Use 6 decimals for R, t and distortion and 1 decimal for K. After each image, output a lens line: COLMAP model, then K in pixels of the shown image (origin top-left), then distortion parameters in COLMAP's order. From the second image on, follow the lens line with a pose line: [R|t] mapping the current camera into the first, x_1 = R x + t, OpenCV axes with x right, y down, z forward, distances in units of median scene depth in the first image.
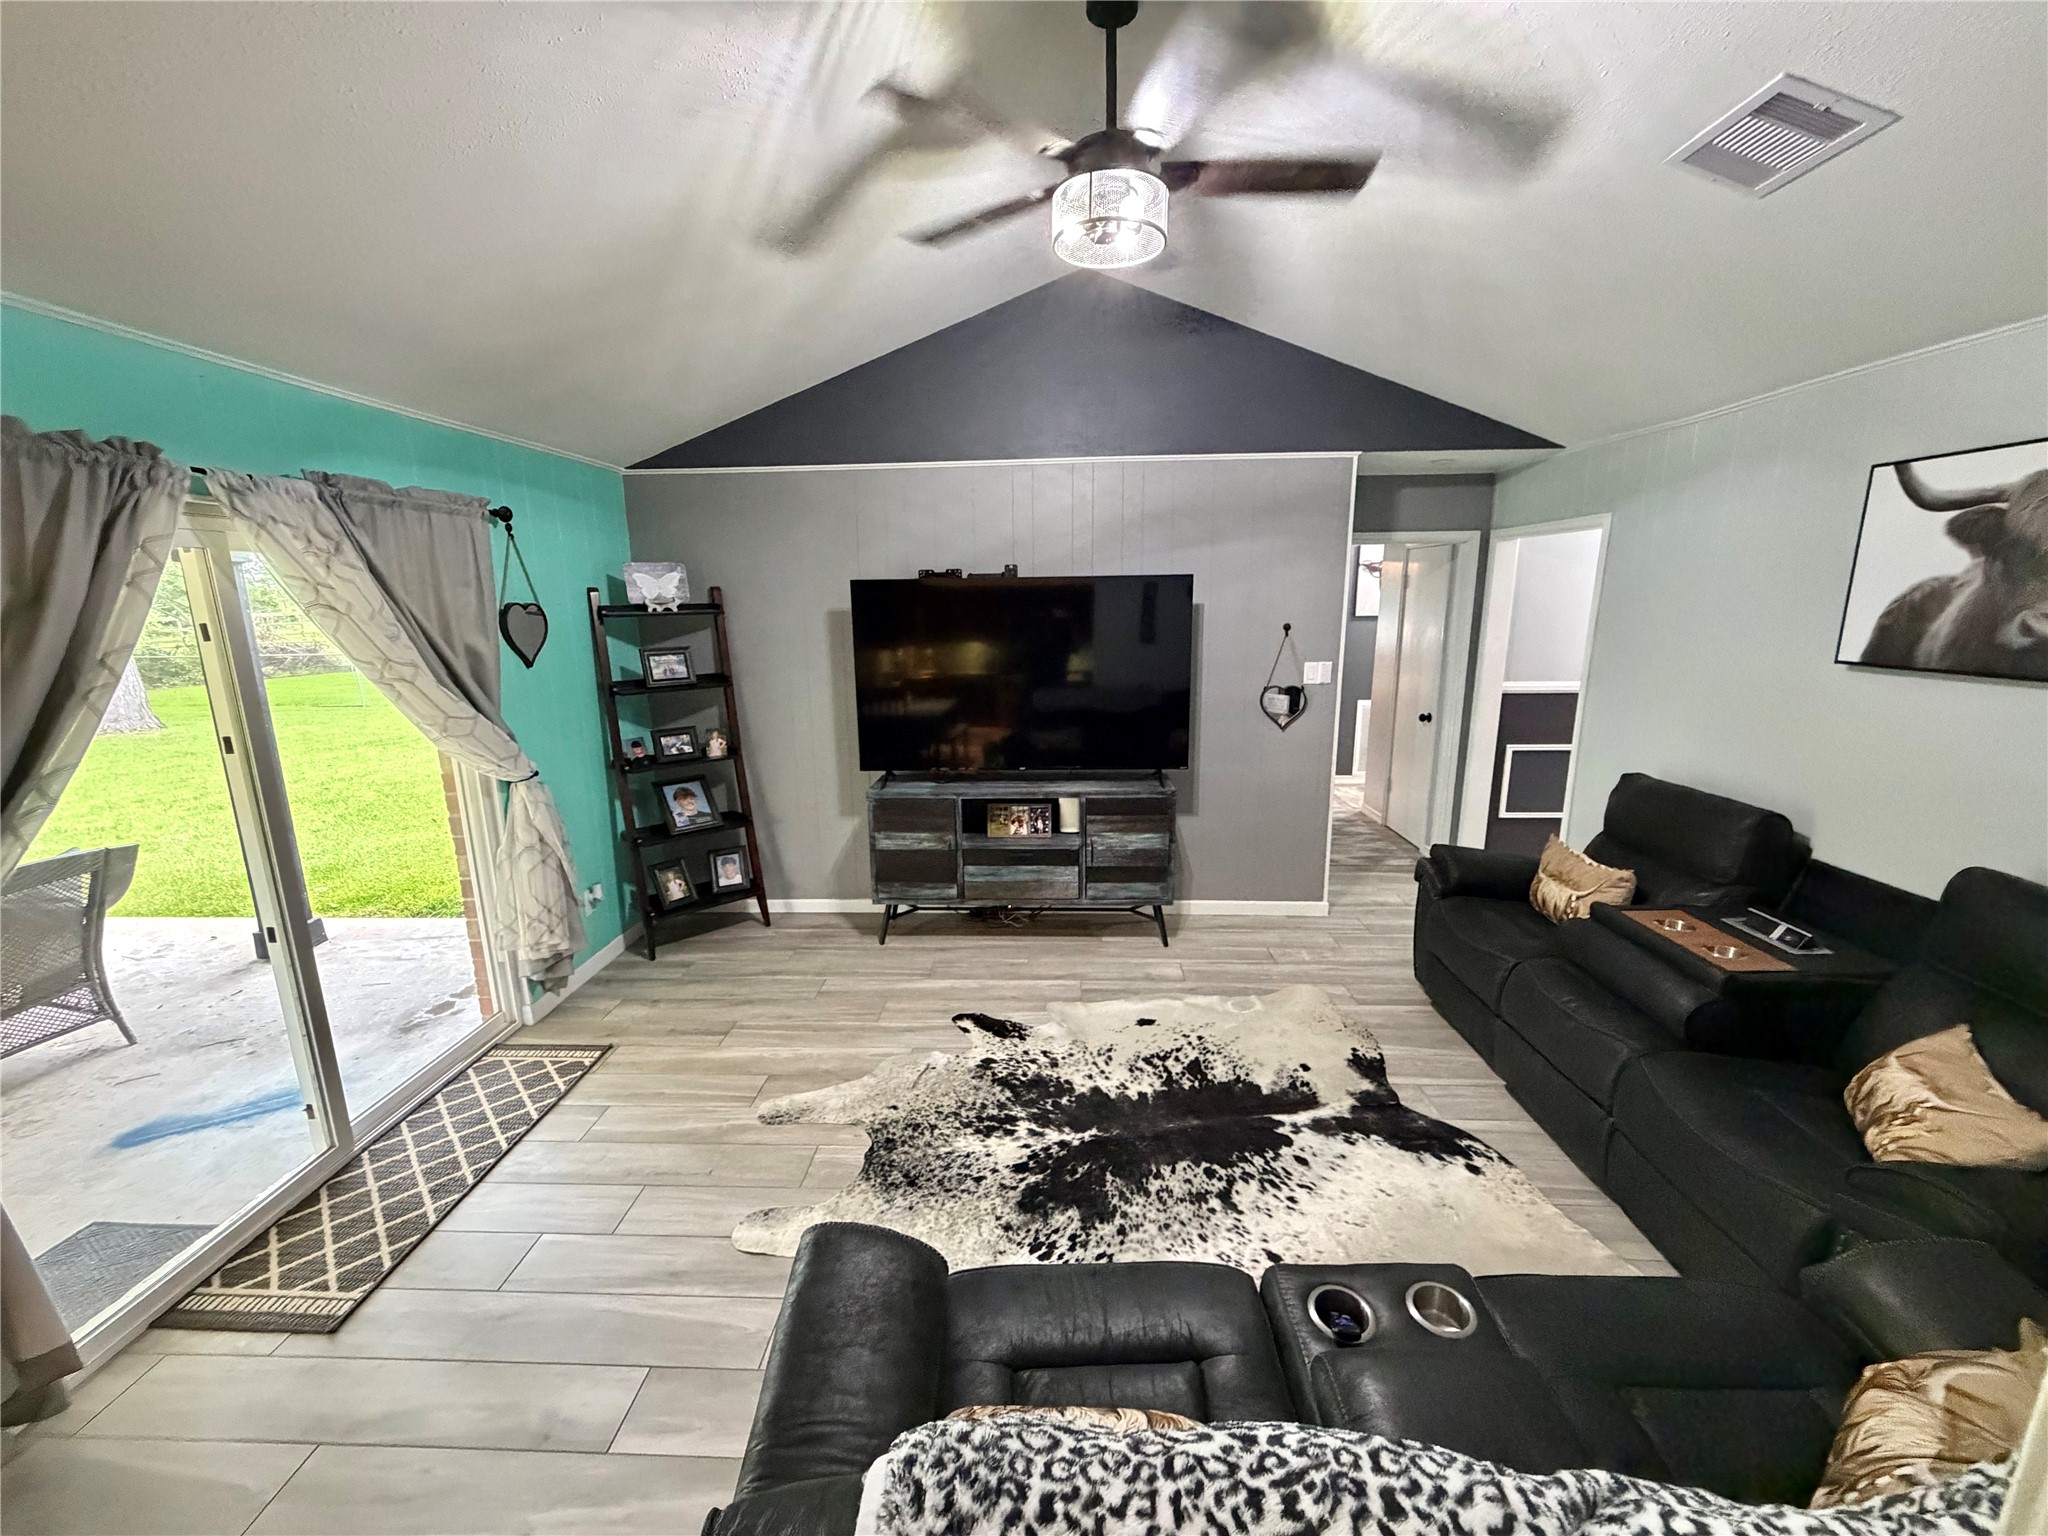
lens RADIAL K [[816.6, 0, 1017.7], [0, 816.6, 769.9], [0, 0, 1]] dist [0.000517, -0.000639]
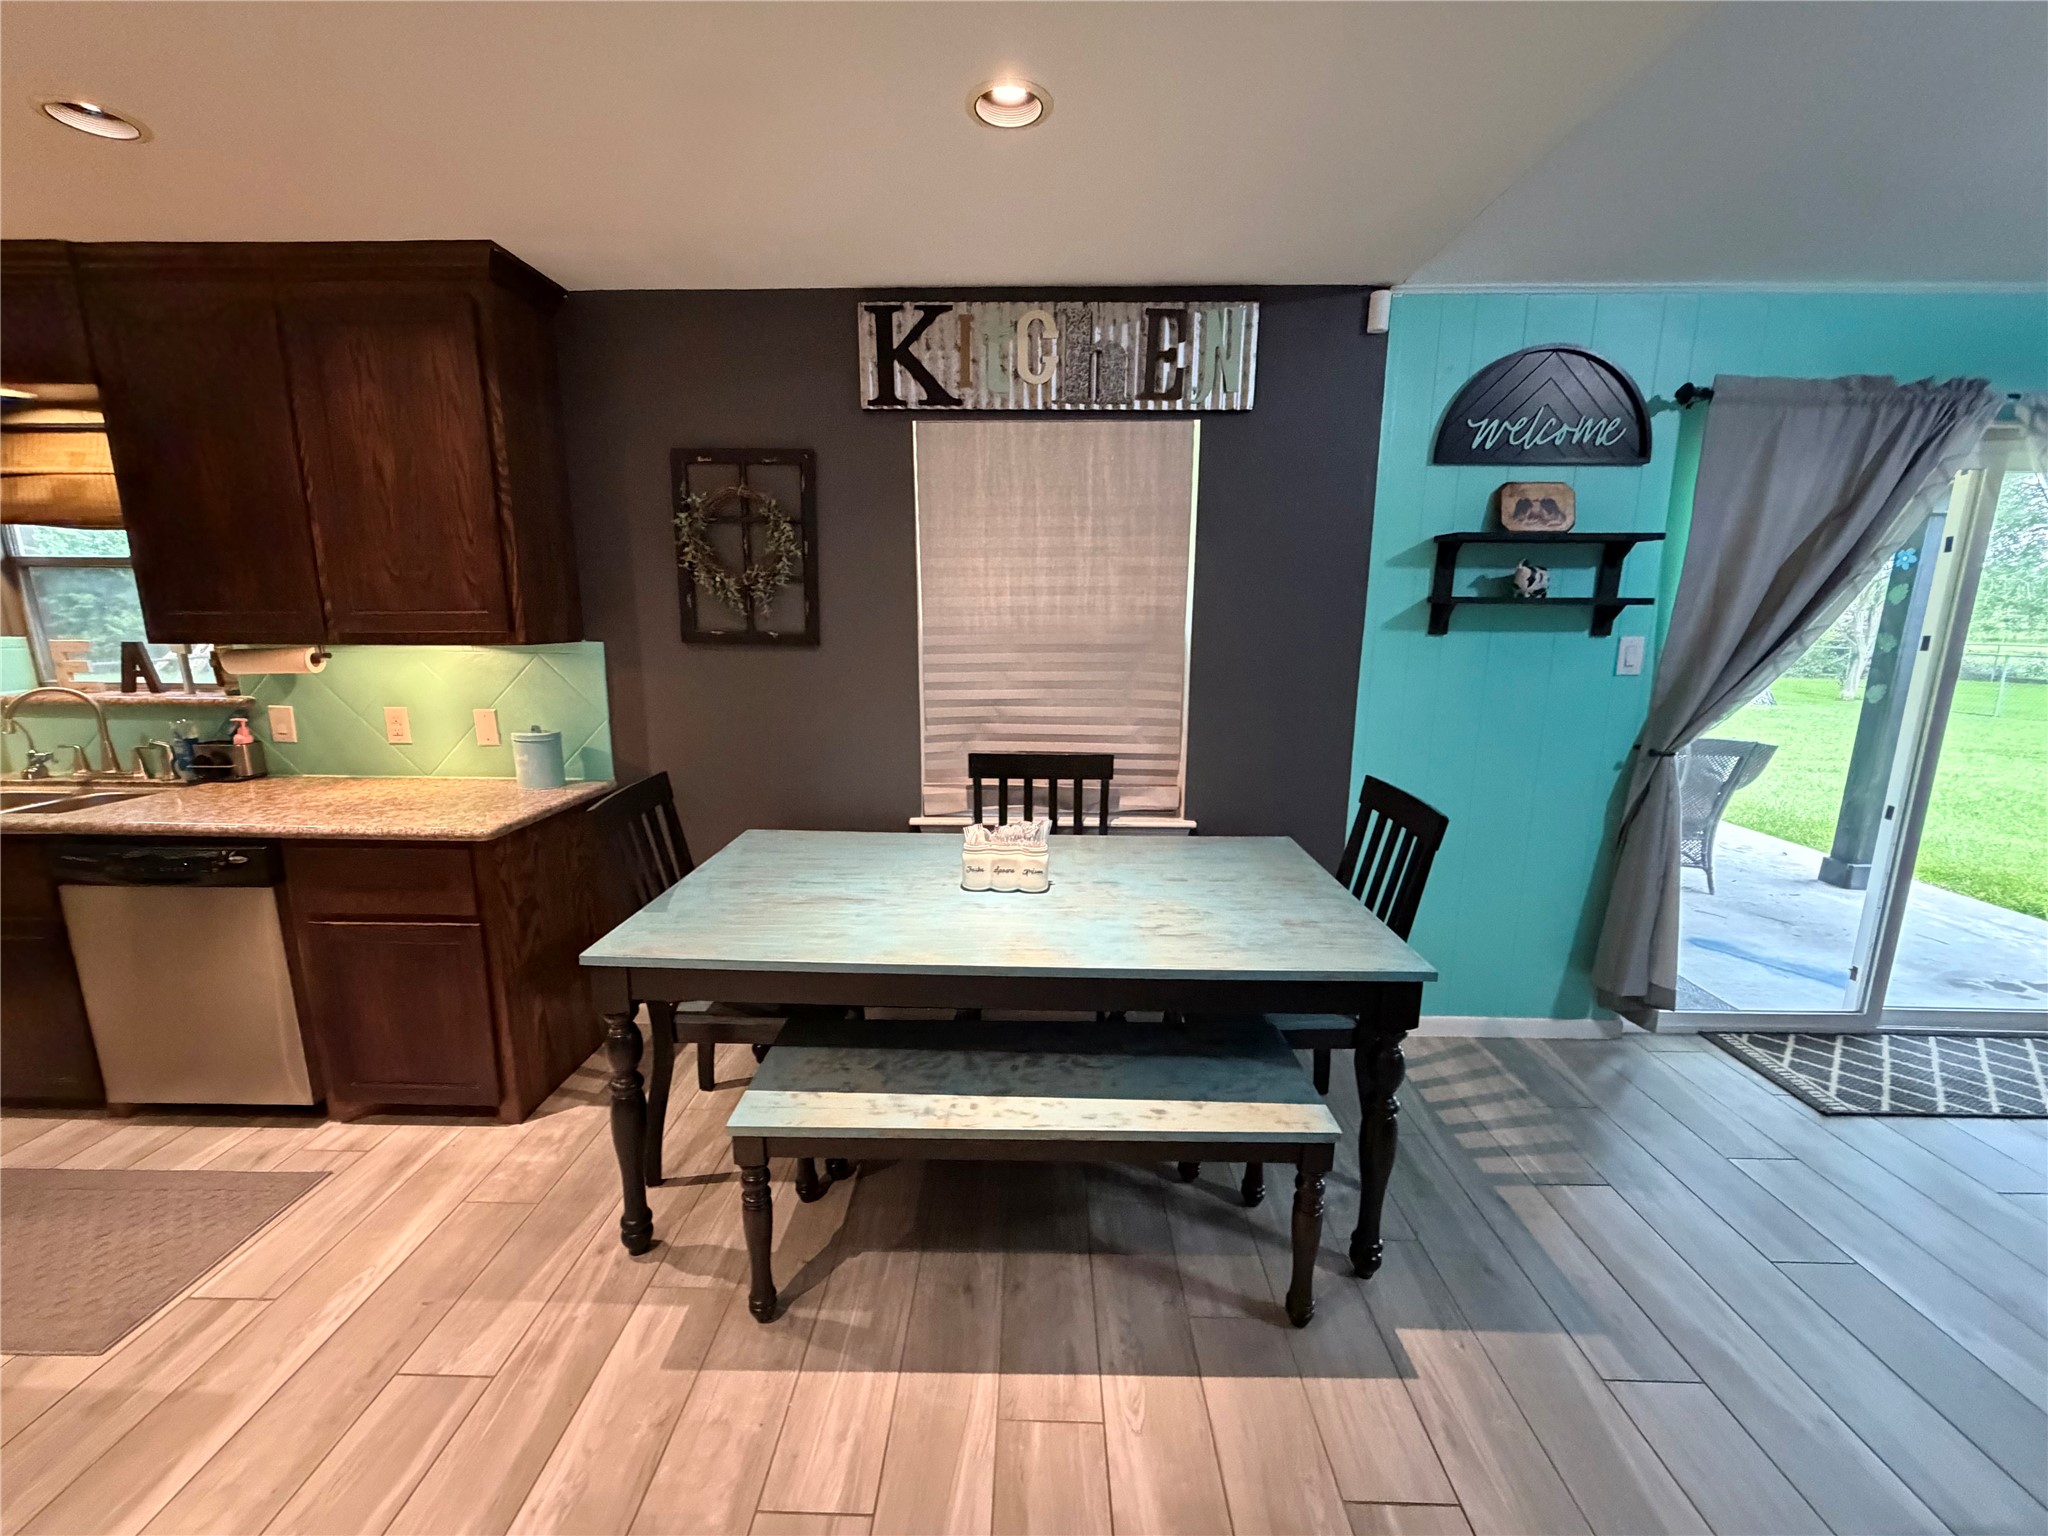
lens RADIAL K [[816.6, 0, 1017.4], [0, 816.6, 768.5], [0, 0, 1]] dist [0.000517, -0.000639]
pose [[0.021717, 0.205635, -0.978388, 0.135054], [-0.217960, 0.956053, 0.196103, 0.142649], [0.975716, 0.208991, 0.065583, -0.224797]]
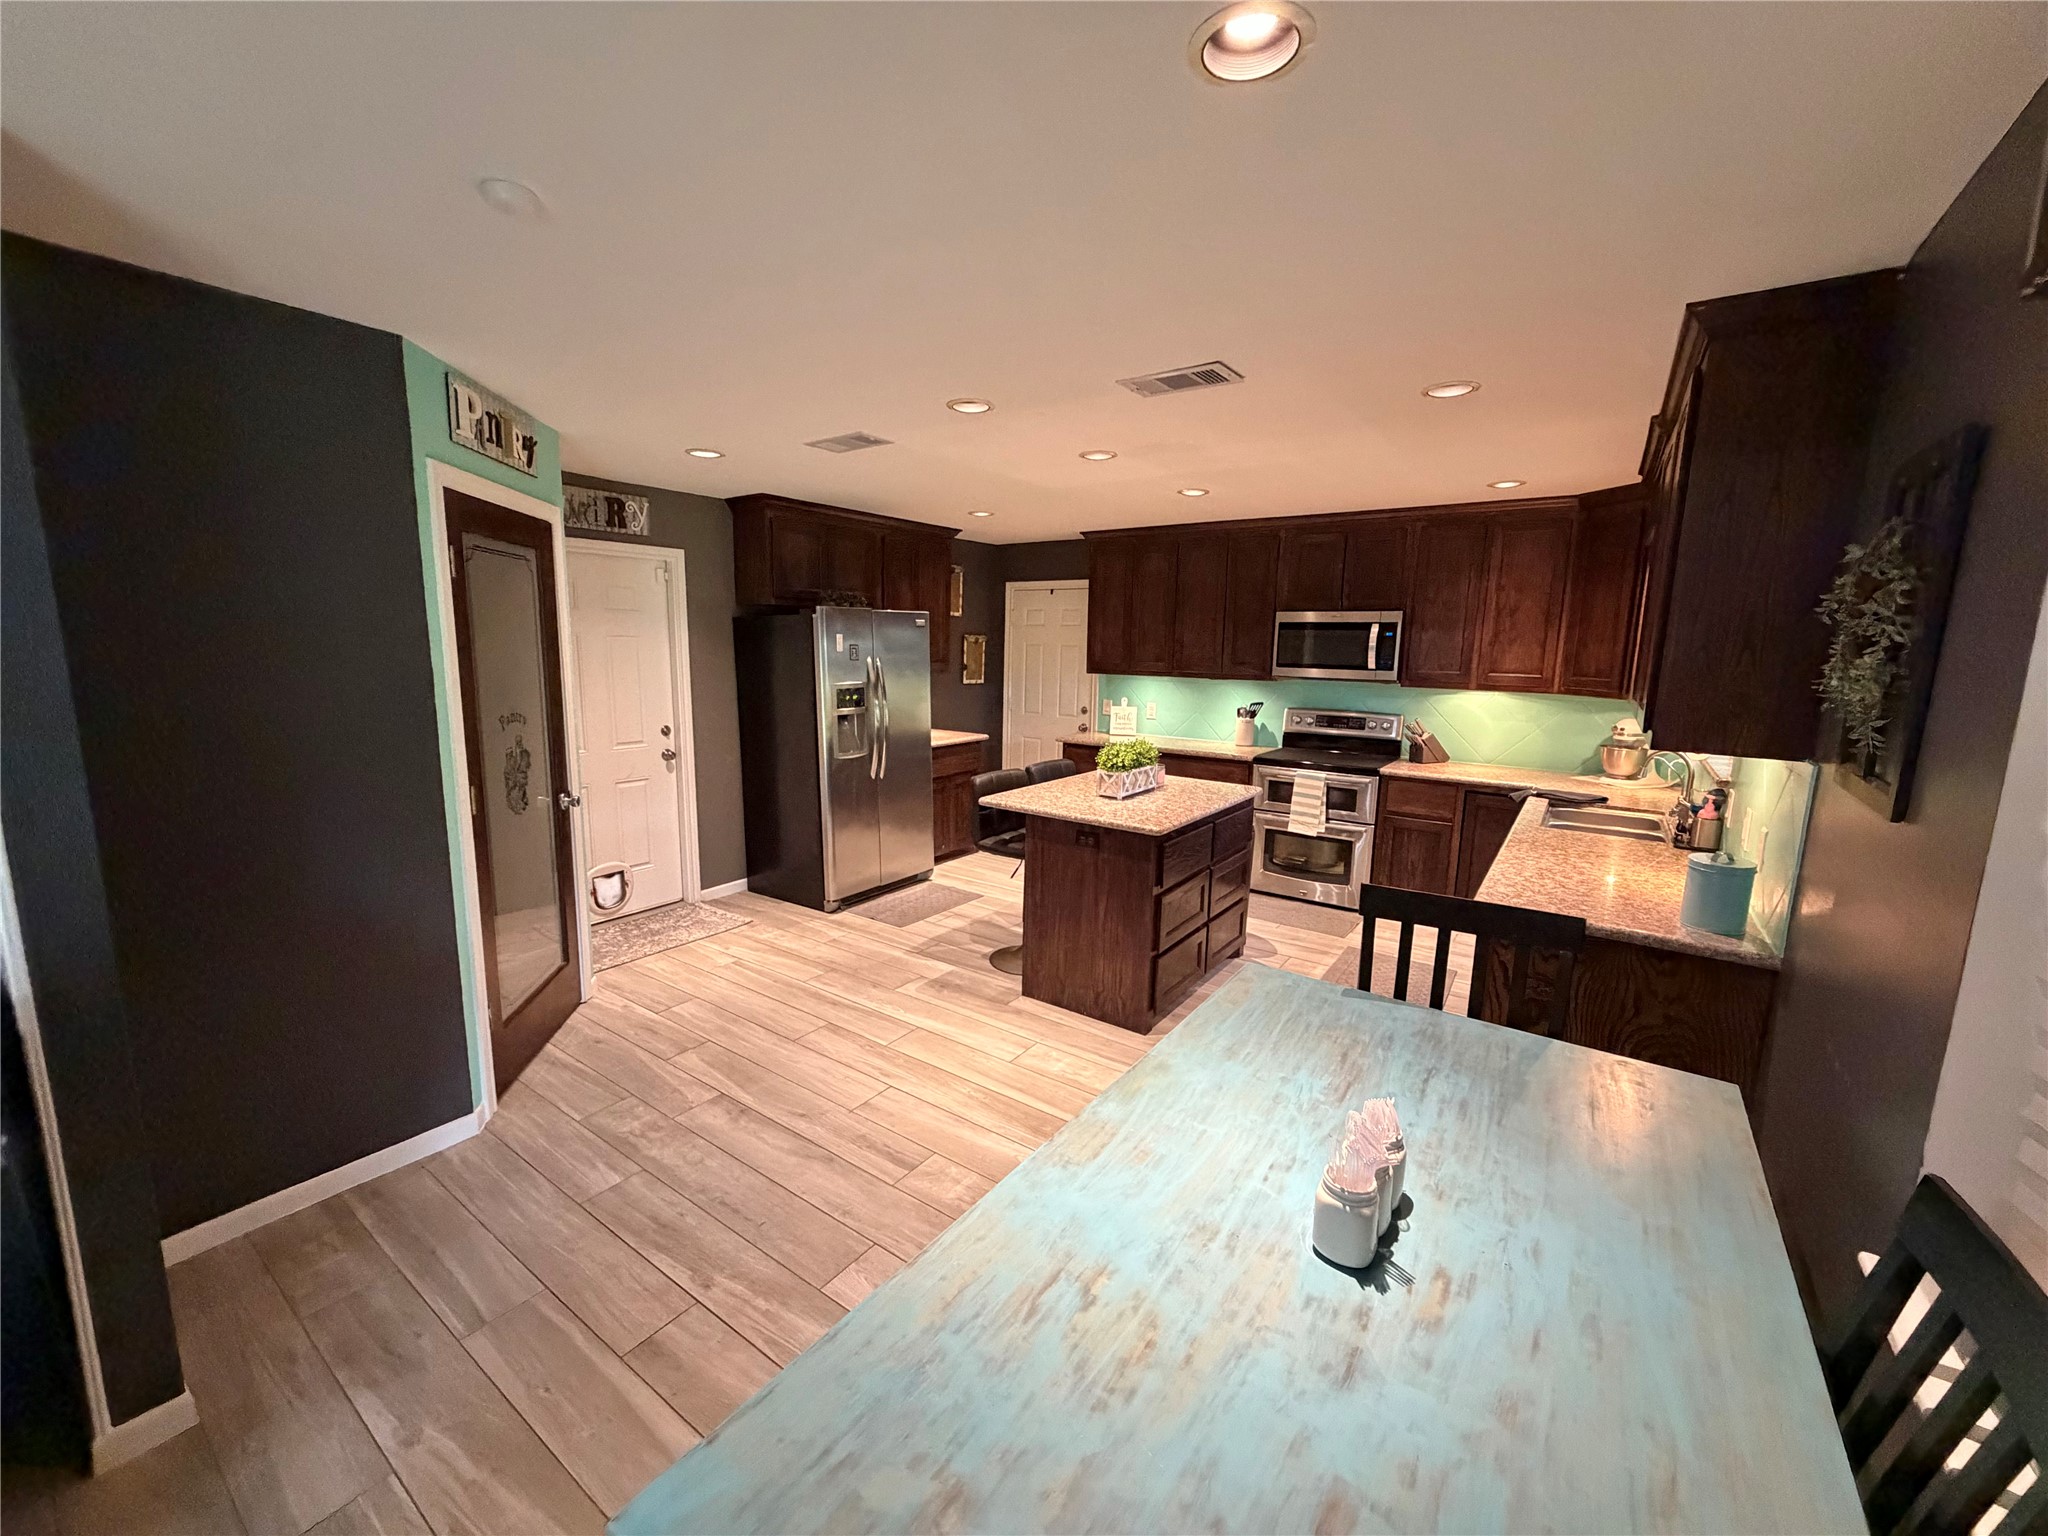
lens RADIAL K [[816.6, 0, 1015.7], [0, 816.6, 767.8], [0, 0, 1]] dist [0.000517, -0.000639]
pose [[-0.838424, -0.086237, 0.538153, -0.569560], [0.110506, 0.939996, 0.322795, 0.022727], [-0.533699, 0.330108, -0.778585, 0.153566]]
